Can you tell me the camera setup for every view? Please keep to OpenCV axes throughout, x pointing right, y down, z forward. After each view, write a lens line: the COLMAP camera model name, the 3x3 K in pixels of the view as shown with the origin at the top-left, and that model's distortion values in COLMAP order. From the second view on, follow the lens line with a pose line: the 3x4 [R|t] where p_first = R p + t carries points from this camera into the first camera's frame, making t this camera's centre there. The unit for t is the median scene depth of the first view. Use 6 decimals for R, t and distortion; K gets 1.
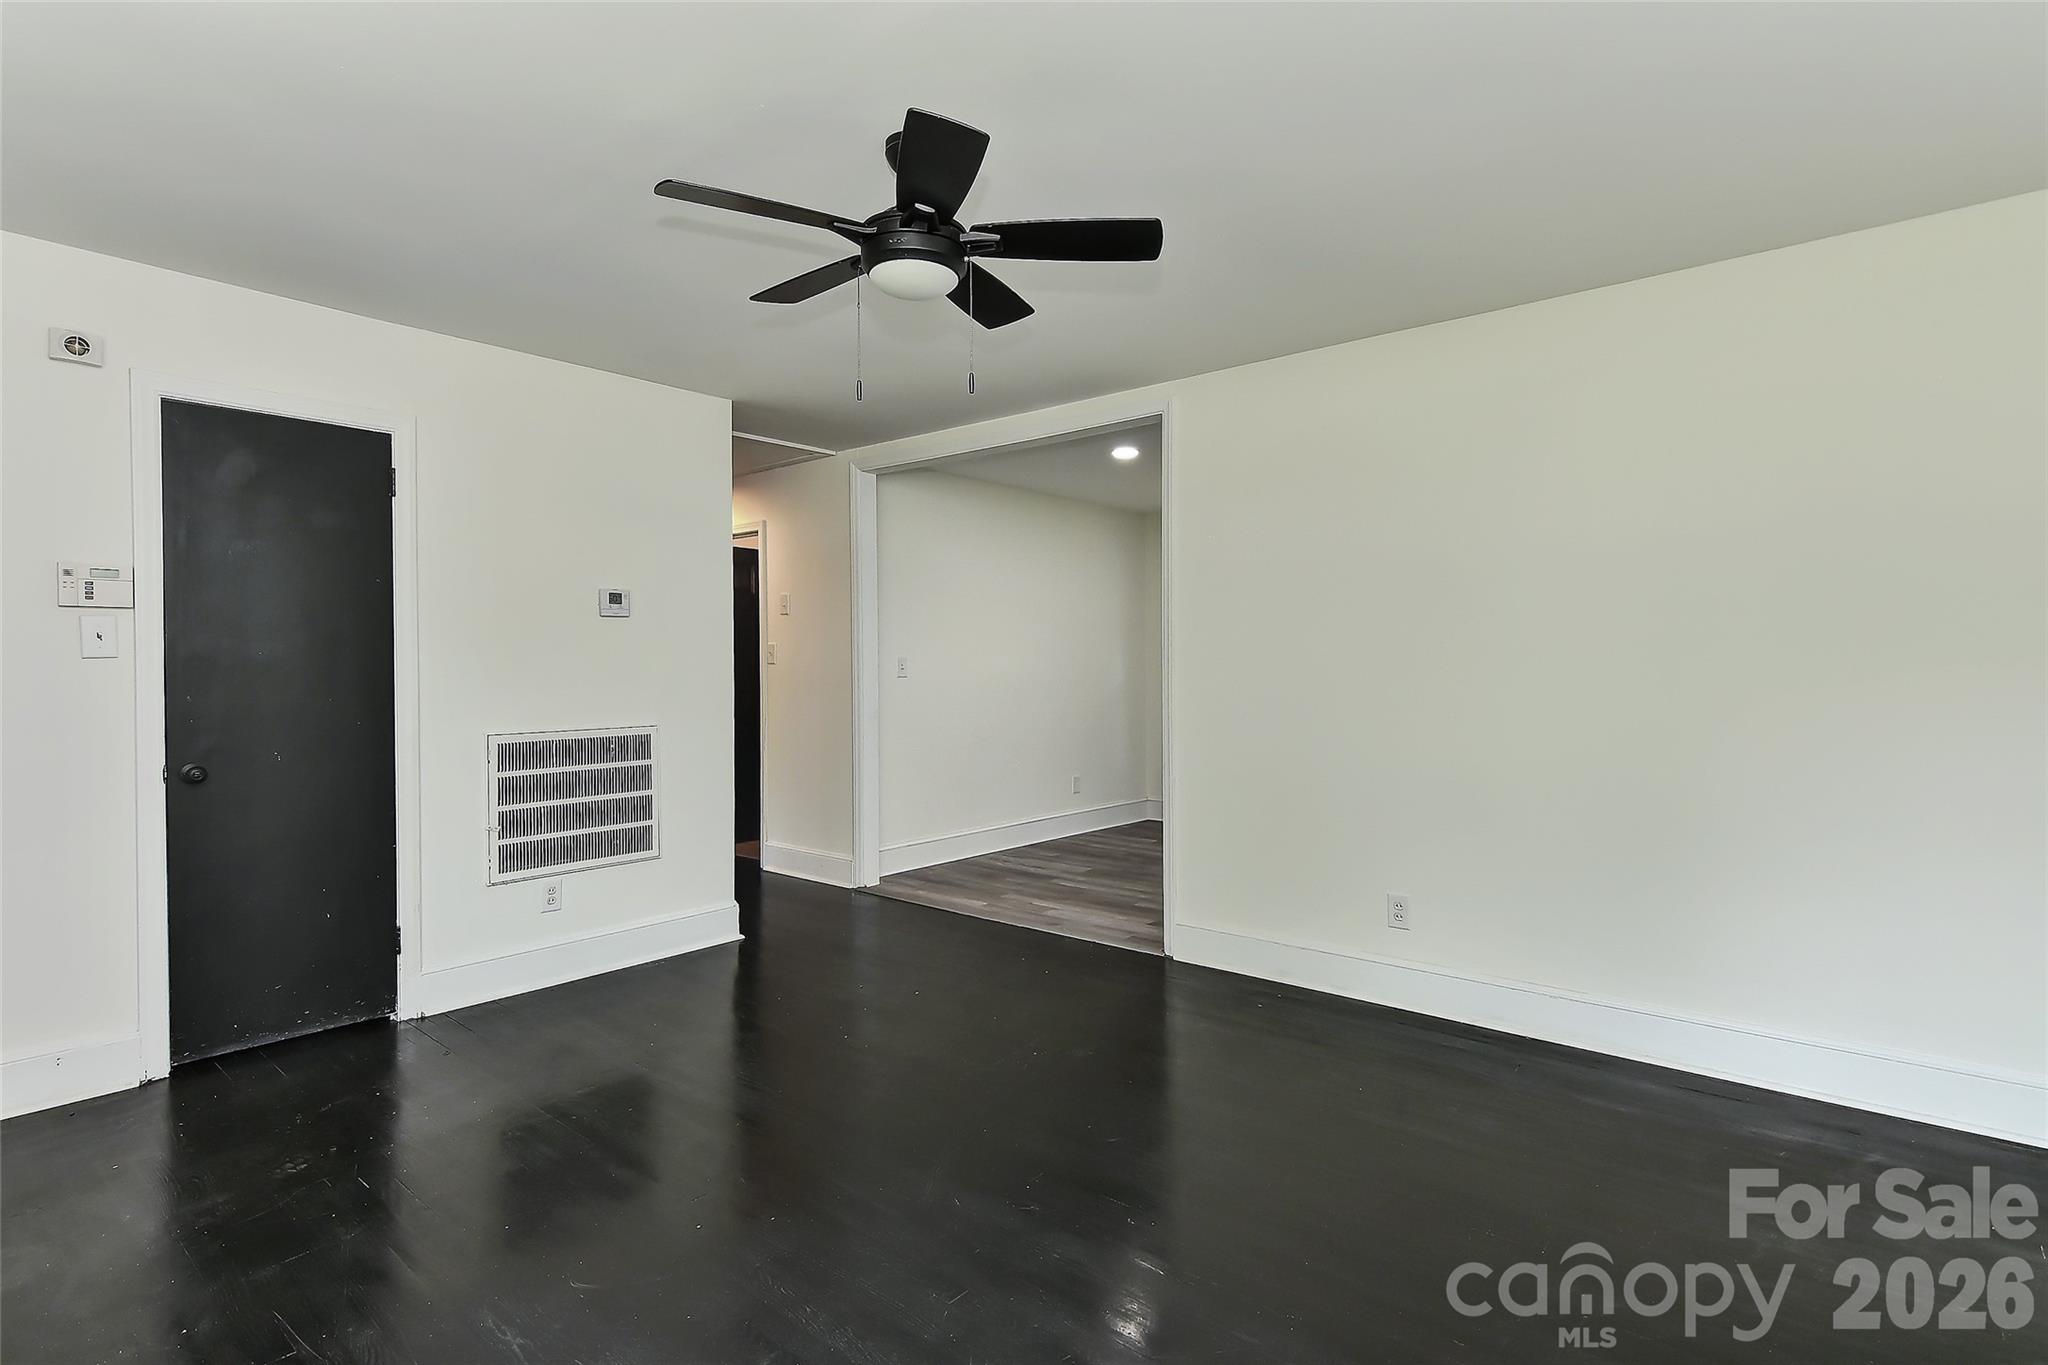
lens RADIAL K [[1016.9, 0, 1024.3], [0, 1016.9, 671.5], [0, 0, 1]] dist [-0.000547, -0.000099]
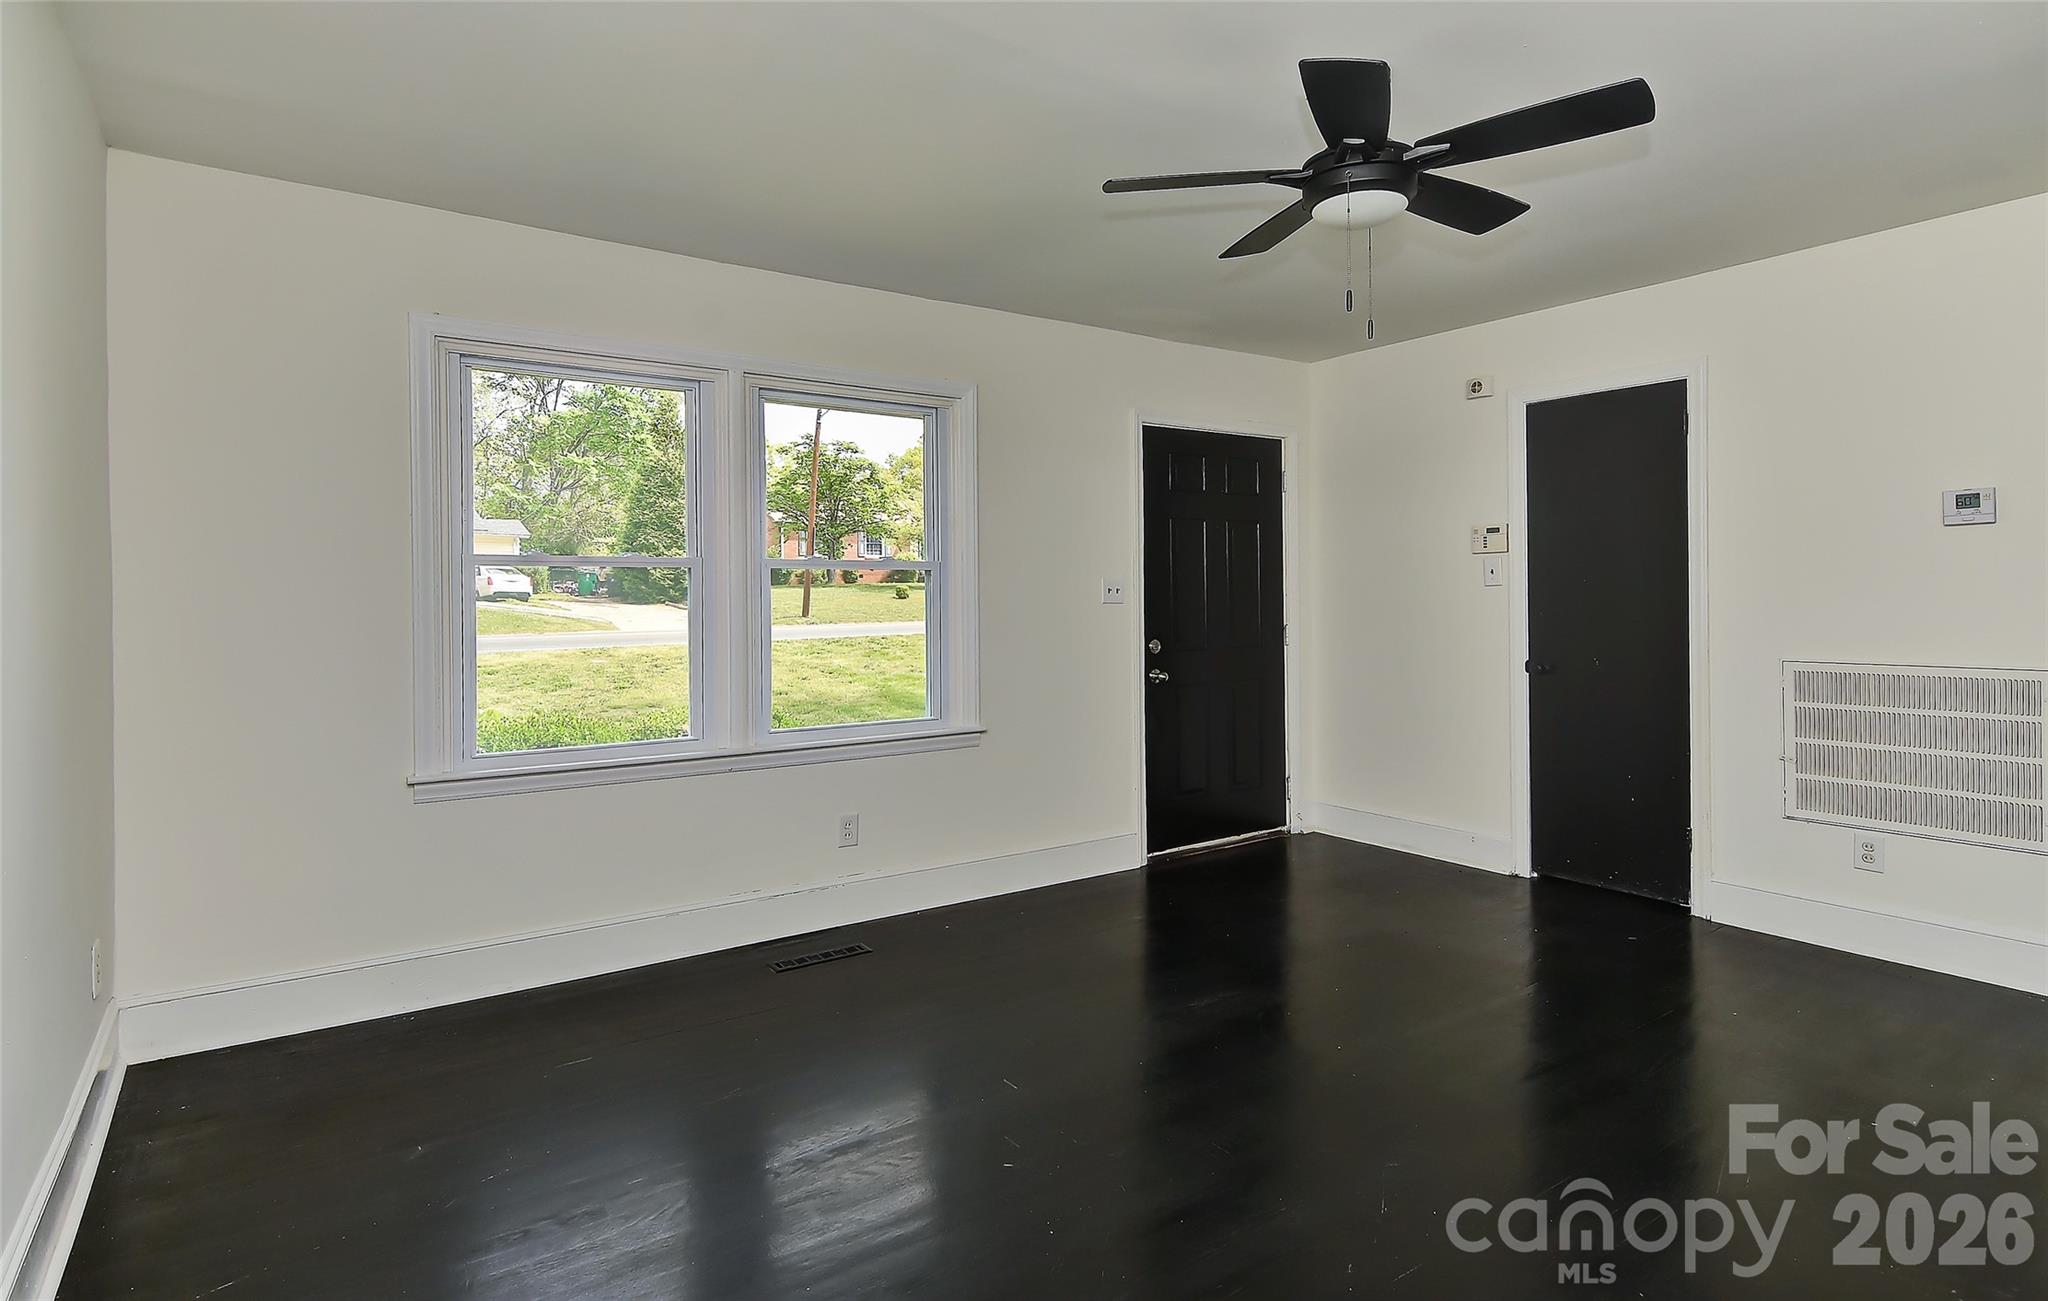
lens RADIAL K [[1039.6, 0, 1027.9], [0, 1039.6, 593.9], [0, 0, 1]] dist [-0.000334, -0.000183]
pose [[-0.263406, 0.002906, -0.964681, 0.607031], [0.002512, 0.999994, 0.002326, -0.004856], [0.964682, -0.001811, -0.263412, 0.566964]]
